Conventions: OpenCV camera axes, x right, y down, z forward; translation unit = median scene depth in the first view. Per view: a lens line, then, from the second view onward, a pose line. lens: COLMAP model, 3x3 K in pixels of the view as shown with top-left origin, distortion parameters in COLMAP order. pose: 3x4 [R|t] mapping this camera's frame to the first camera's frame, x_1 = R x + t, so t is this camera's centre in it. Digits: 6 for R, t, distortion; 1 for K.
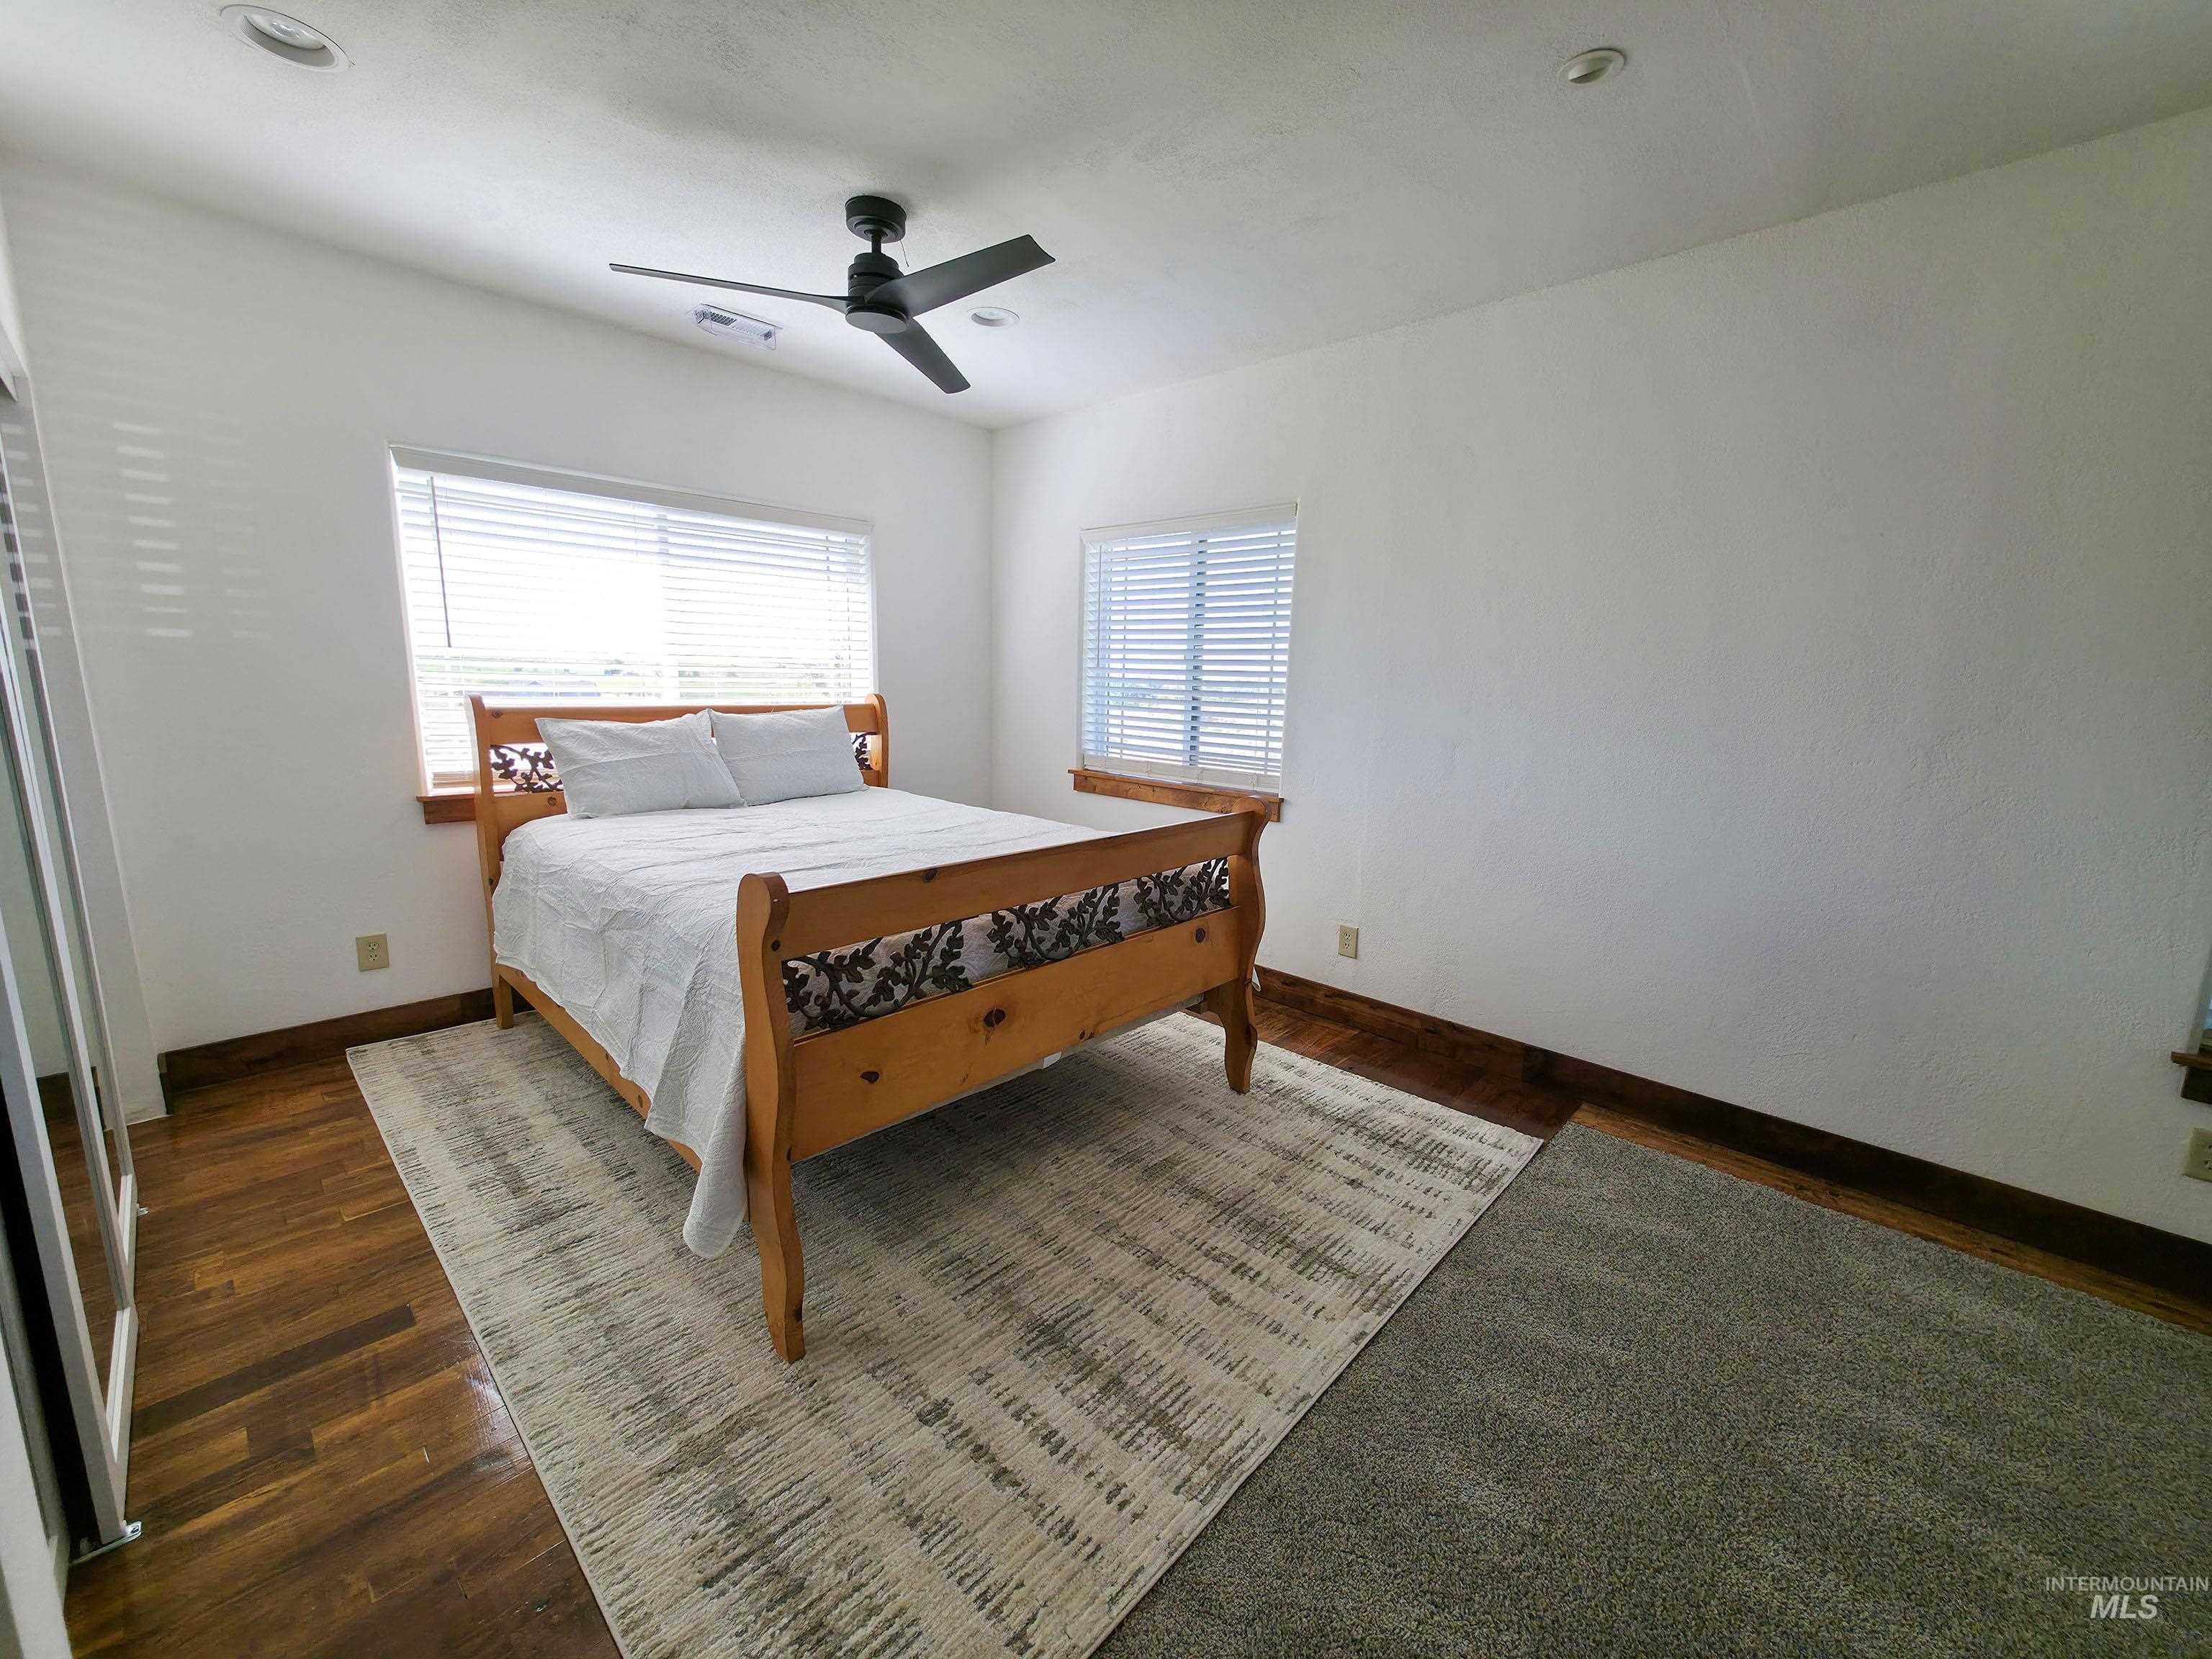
lens RADIAL K [[882.1, 0, 1106.0], [0, 882.1, 829.5], [0, 0, 1]] dist [0.002717, 0.000792]
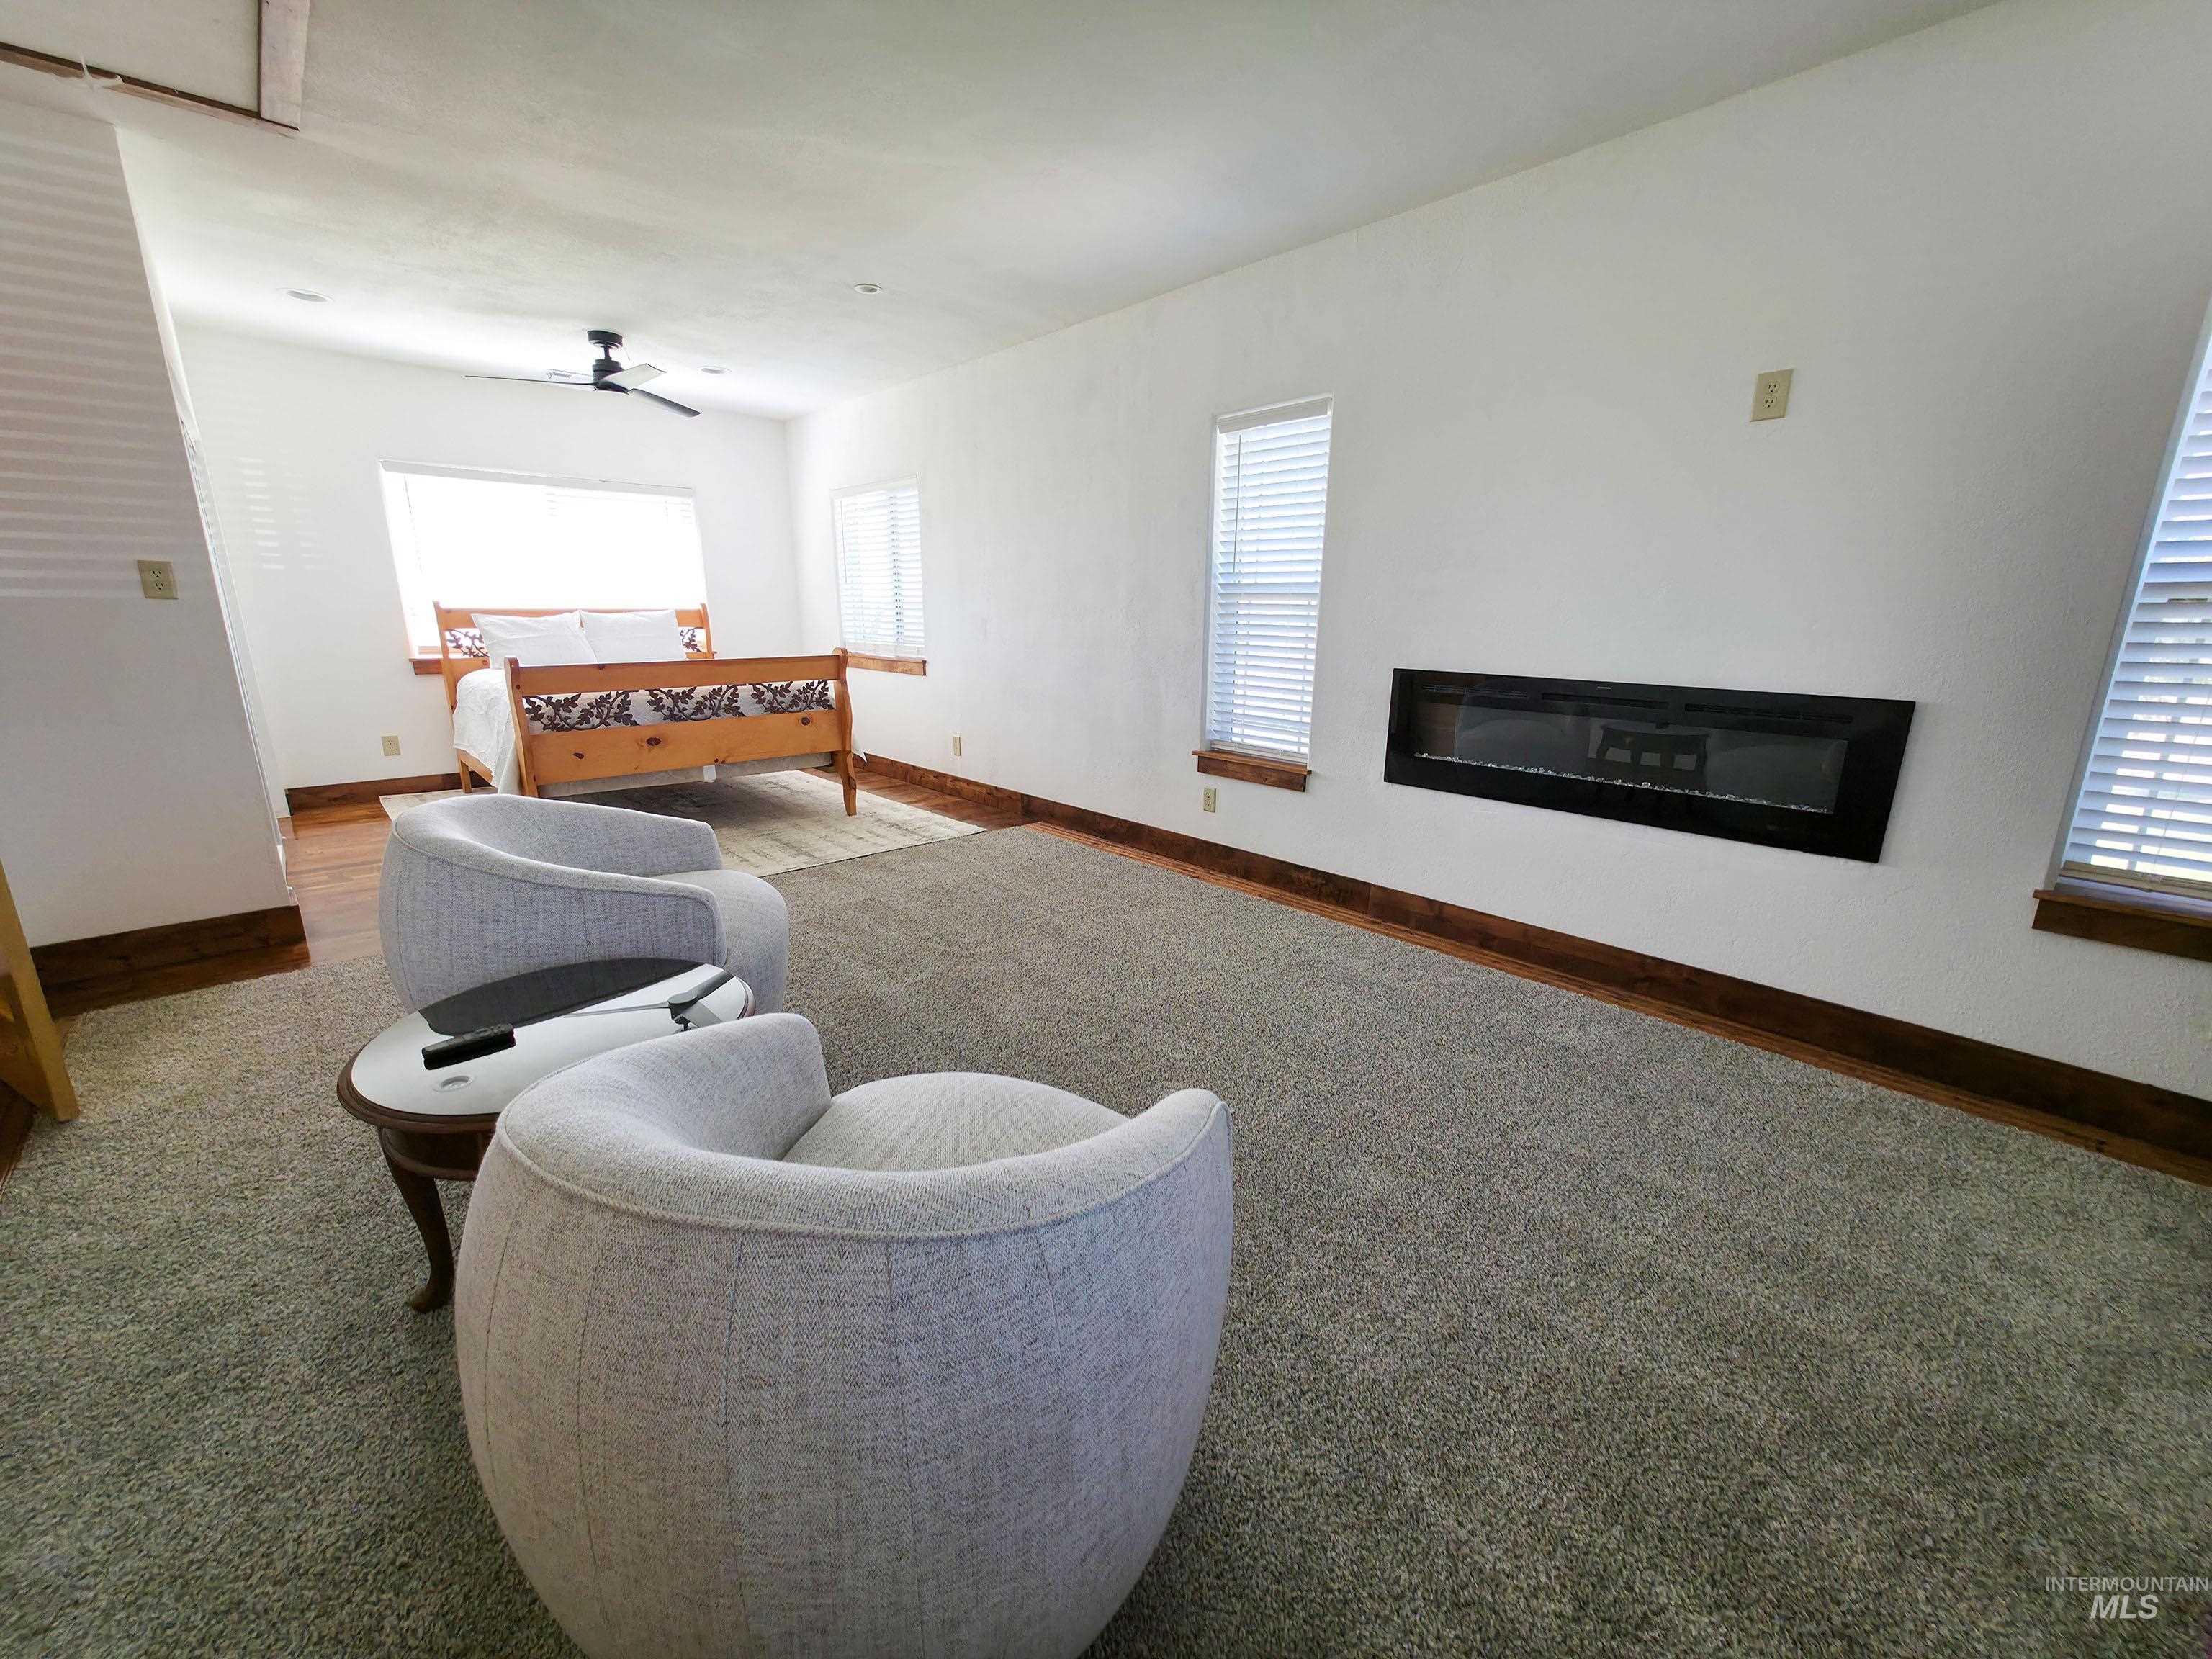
lens RADIAL K [[882.1, 0, 1106.0], [0, 882.1, 829.5], [0, 0, 1]] dist [0.002717, 0.000792]
pose [[0.998145, -0.003072, -0.060803, 0.748883], [0.007343, 0.997509, 0.070158, 0.194538], [0.060436, -0.070475, 0.995681, -0.733659]]
